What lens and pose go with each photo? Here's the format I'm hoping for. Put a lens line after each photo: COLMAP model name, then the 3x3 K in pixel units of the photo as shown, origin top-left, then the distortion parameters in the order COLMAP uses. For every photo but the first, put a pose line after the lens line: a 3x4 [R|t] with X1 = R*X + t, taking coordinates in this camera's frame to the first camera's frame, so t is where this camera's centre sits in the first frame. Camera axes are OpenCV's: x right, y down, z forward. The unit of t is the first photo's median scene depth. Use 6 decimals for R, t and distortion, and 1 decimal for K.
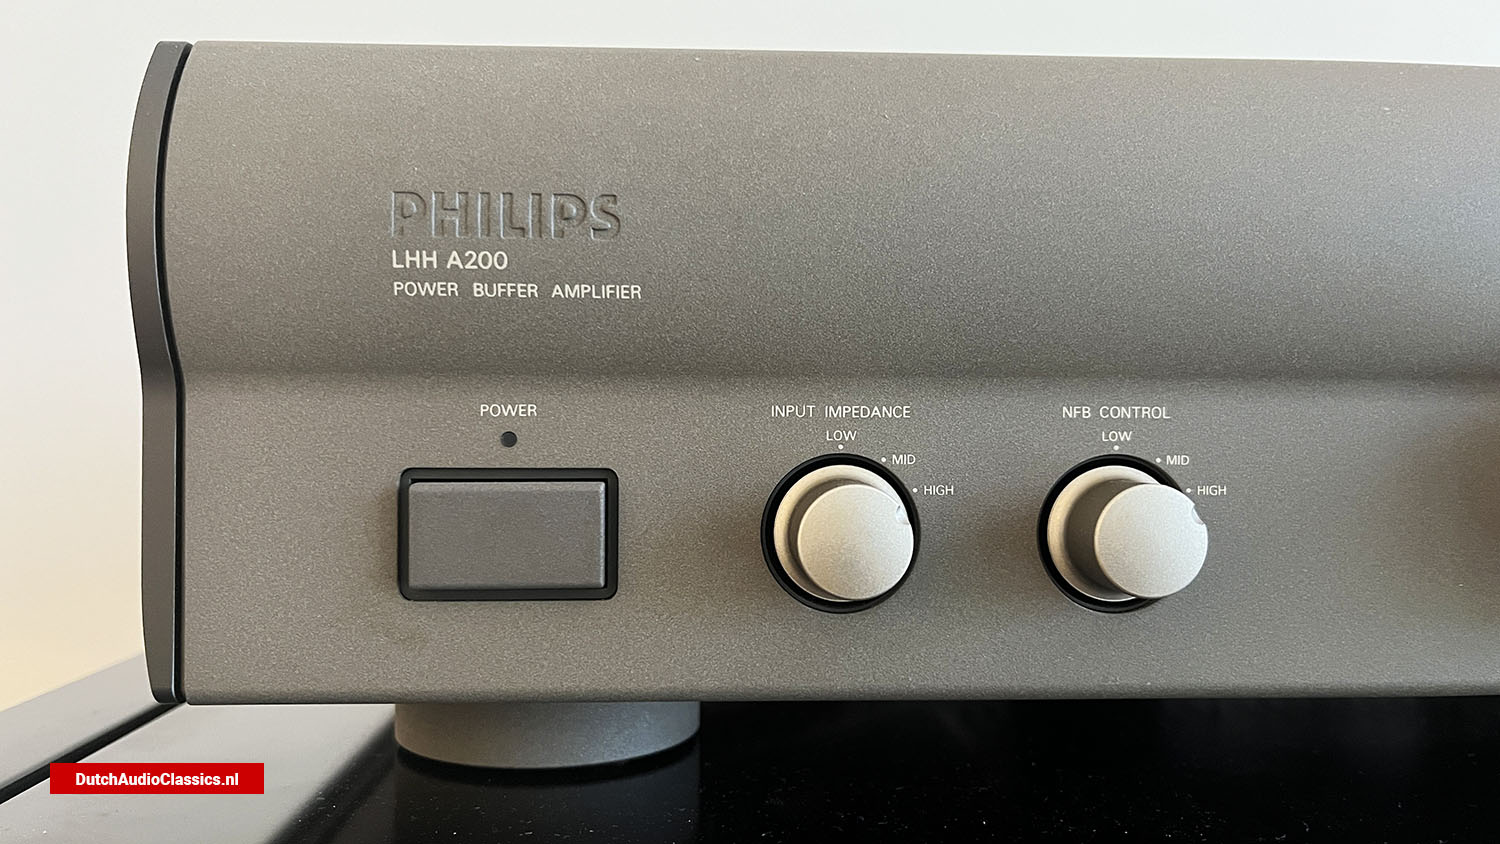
lens RADIAL K [[1093.0, 0, 716.1], [0, 1093.0, 423.7], [0, 0, 1]] dist [0.037264, -0.089153]
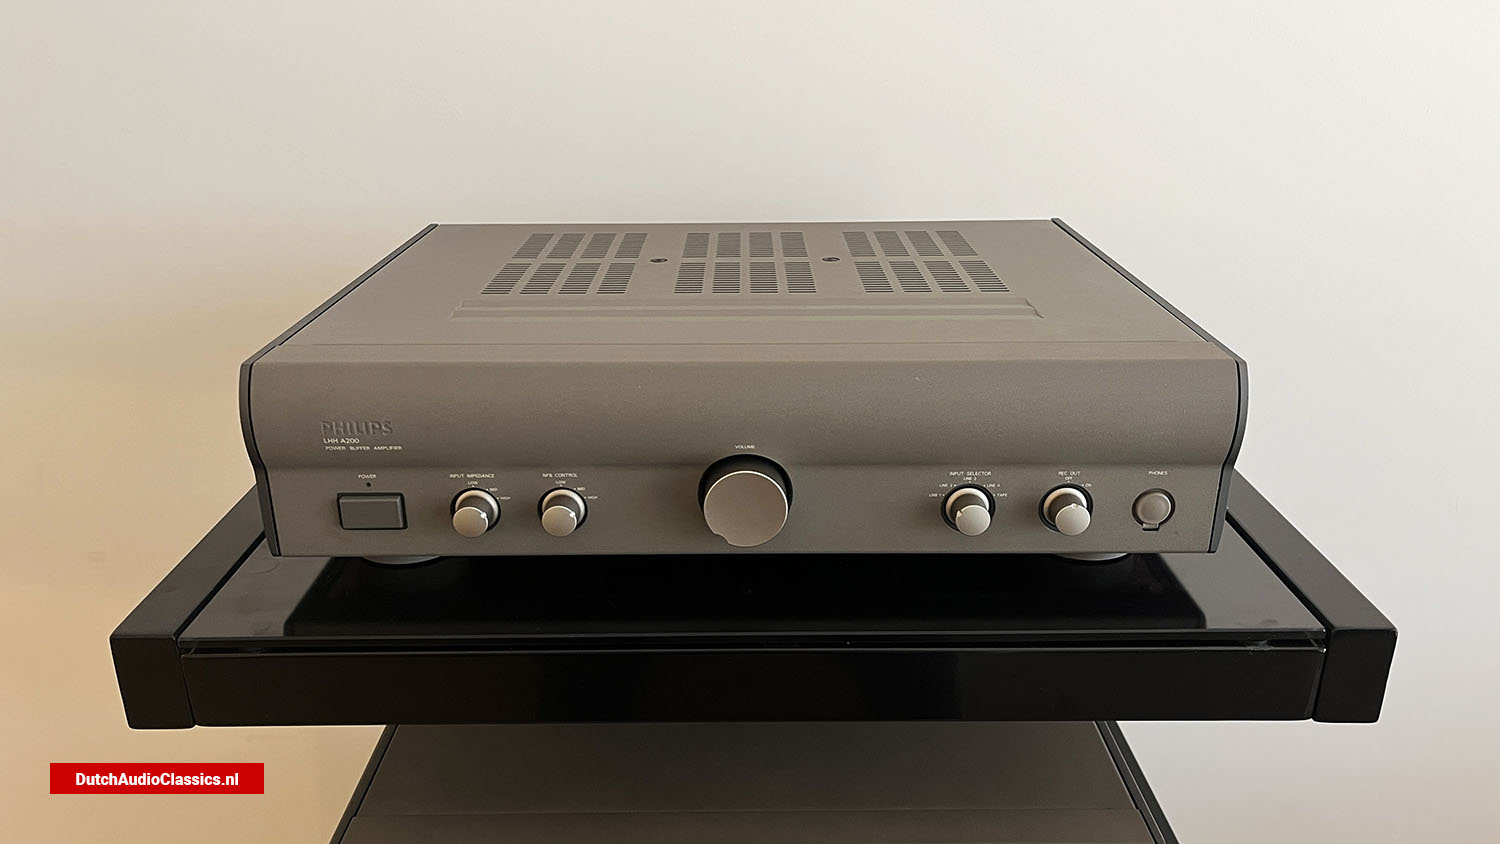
lens RADIAL K [[1159.2, 0, 754.3], [0, 1159.2, 445.2], [0, 0, 1]] dist [0.036888, -0.002358]
pose [[0.999603, 0.004836, -0.027753, 1.057553], [0.005436, 0.933535, 0.358445, -1.338922], [0.027642, -0.358453, 0.933138, -2.160613]]
